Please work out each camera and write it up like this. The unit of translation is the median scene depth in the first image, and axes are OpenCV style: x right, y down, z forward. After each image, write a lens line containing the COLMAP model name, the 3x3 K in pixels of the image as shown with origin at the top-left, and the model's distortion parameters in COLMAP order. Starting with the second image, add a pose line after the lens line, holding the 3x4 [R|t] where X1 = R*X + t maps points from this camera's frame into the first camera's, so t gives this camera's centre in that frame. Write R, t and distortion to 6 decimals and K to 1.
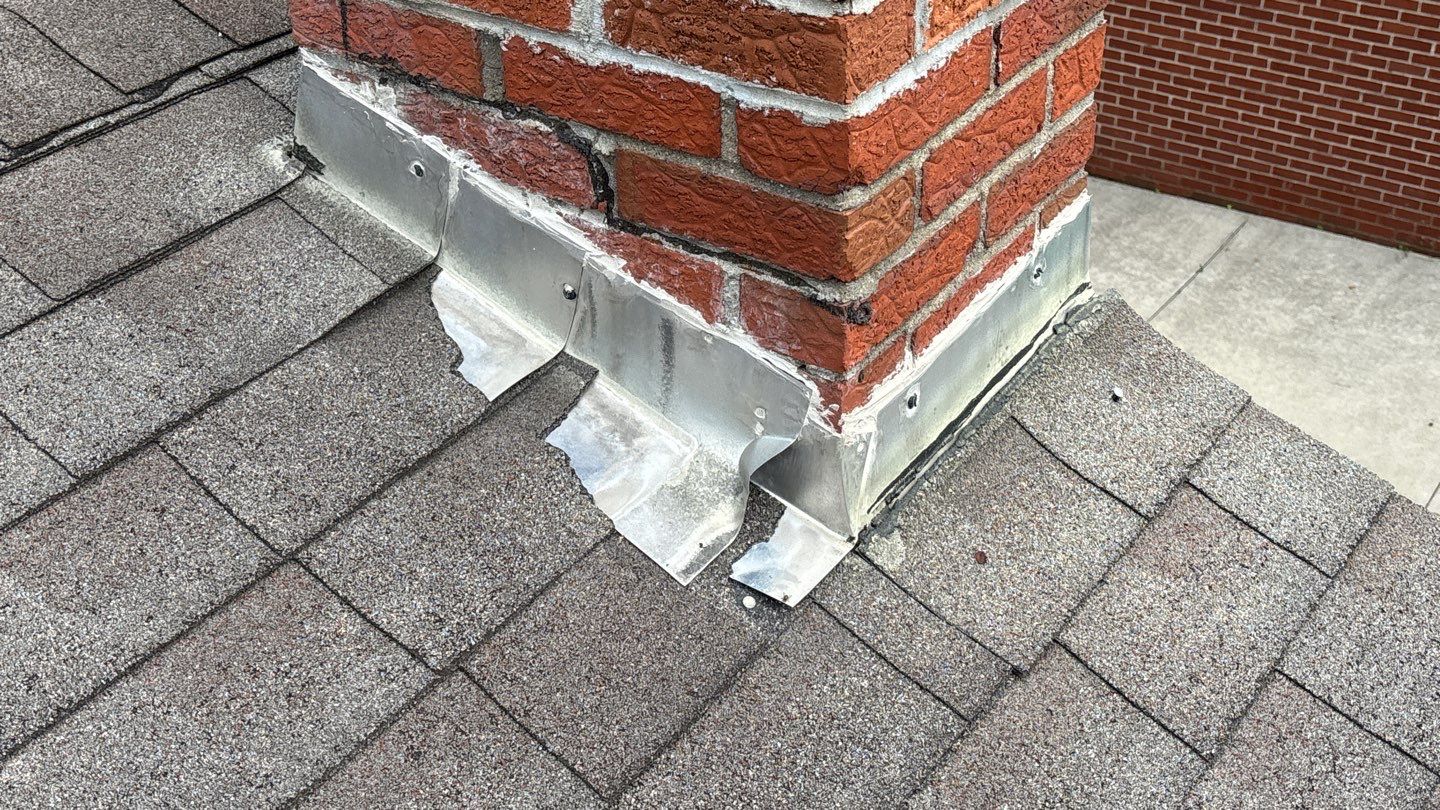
lens RADIAL K [[2081.8, 0, 720.0], [0, 2081.8, 405.0], [0, 0, 1]] dist [-0.002344, -0.012796]
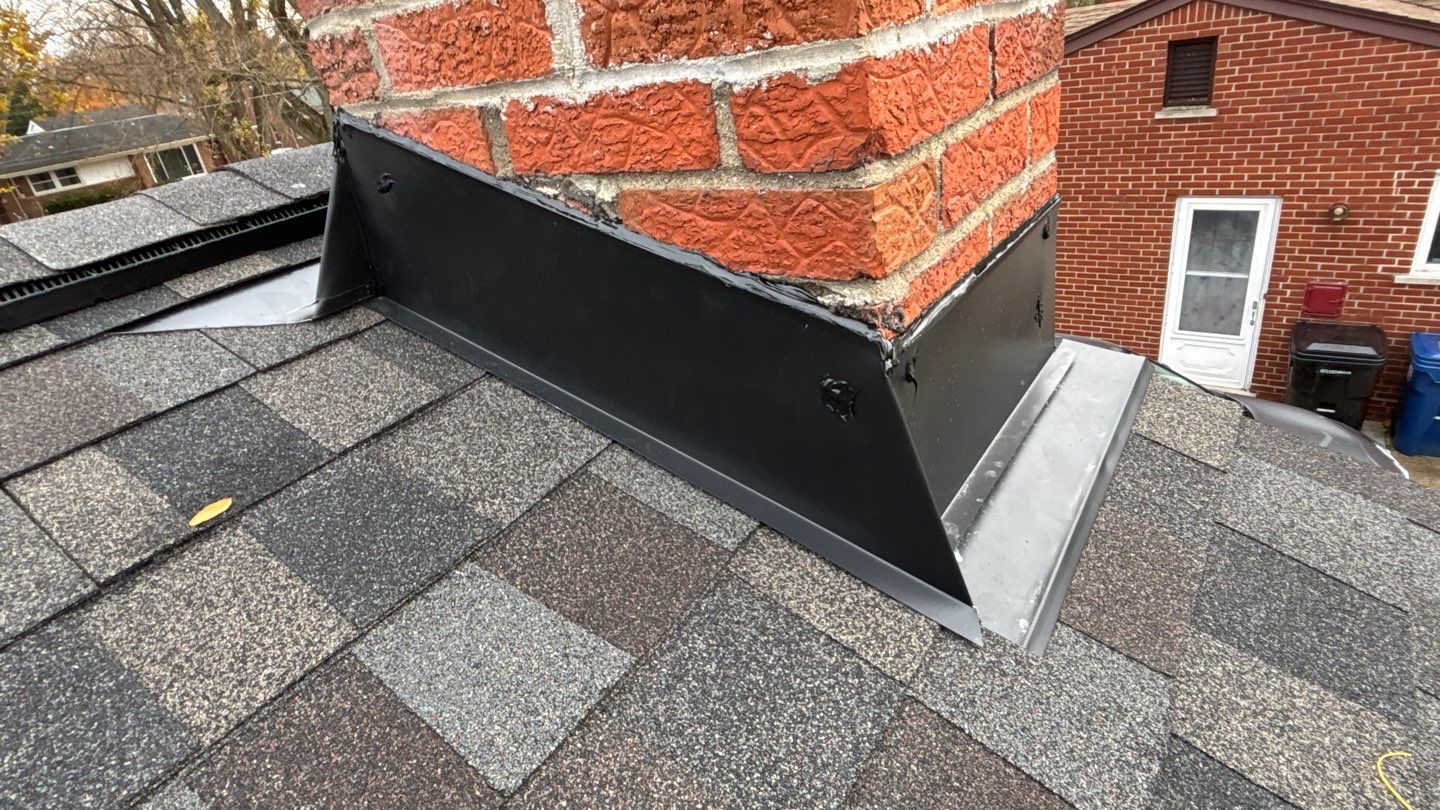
lens RADIAL K [[820.8, 0, 720.0], [0, 820.8, 405.0], [0, 0, 1]] dist [-0.001562, -0.000665]
pose [[0.992808, -0.107557, -0.052579, 0.007547], [0.100319, 0.987079, -0.124945, 0.029400], [0.065339, 0.118772, 0.990769, 0.653905]]
